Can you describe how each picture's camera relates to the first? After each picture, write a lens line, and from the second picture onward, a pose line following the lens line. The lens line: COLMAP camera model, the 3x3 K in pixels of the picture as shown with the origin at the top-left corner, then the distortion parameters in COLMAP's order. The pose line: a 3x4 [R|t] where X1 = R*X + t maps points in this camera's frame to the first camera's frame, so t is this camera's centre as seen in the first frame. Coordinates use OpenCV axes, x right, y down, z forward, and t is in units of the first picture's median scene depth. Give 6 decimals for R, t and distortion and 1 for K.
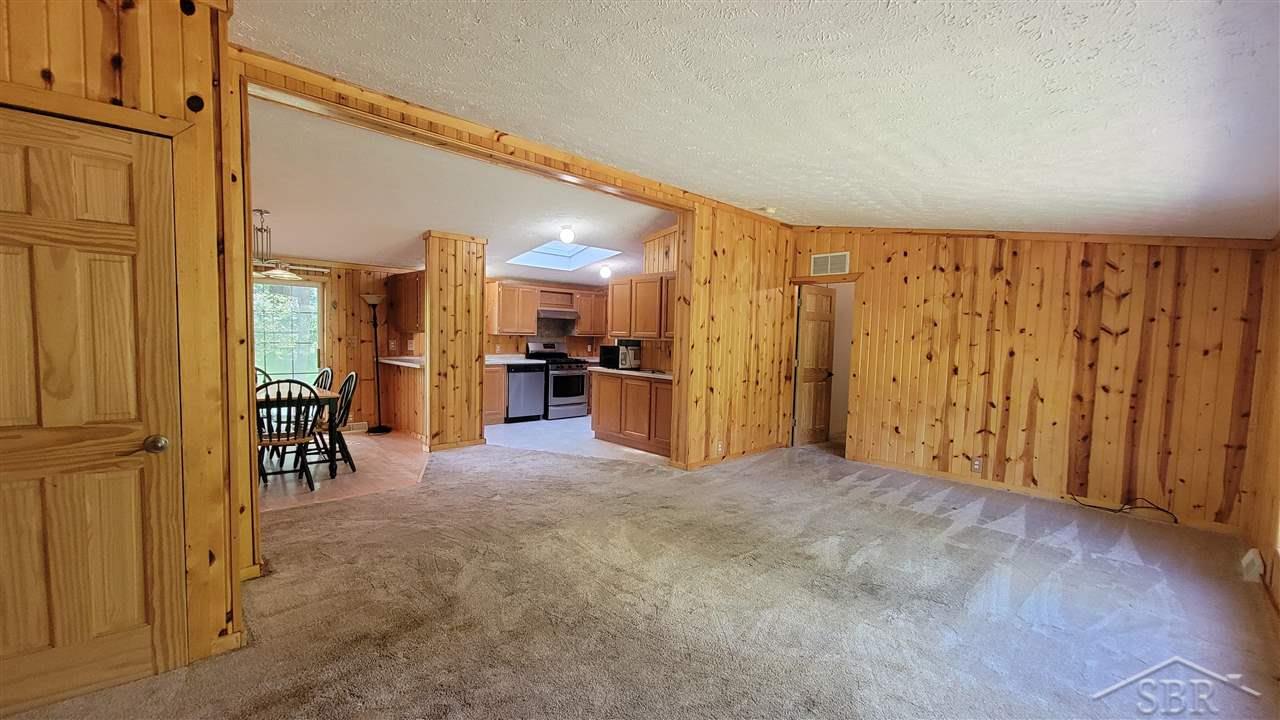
lens RADIAL K [[498.7, 0, 633.0], [0, 498.7, 361.2], [0, 0, 1]] dist [-0.003782, -0.000263]
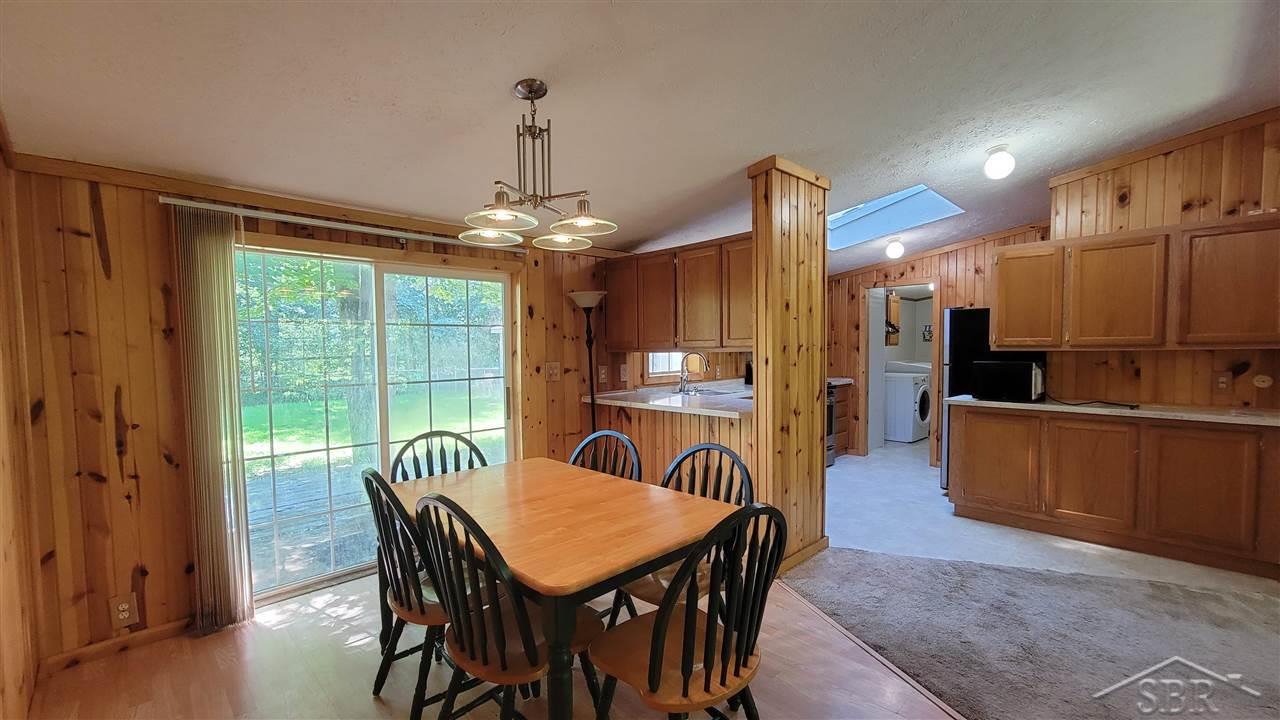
lens RADIAL K [[498.7, 0, 647.2], [0, 498.7, 366.0], [0, 0, 1]] dist [-0.003782, -0.000263]
pose [[0.999243, -0.038084, 0.007927, -0.492082], [0.038216, 0.999122, -0.017156, -0.034143], [-0.007267, 0.017446, 0.999821, 0.431519]]
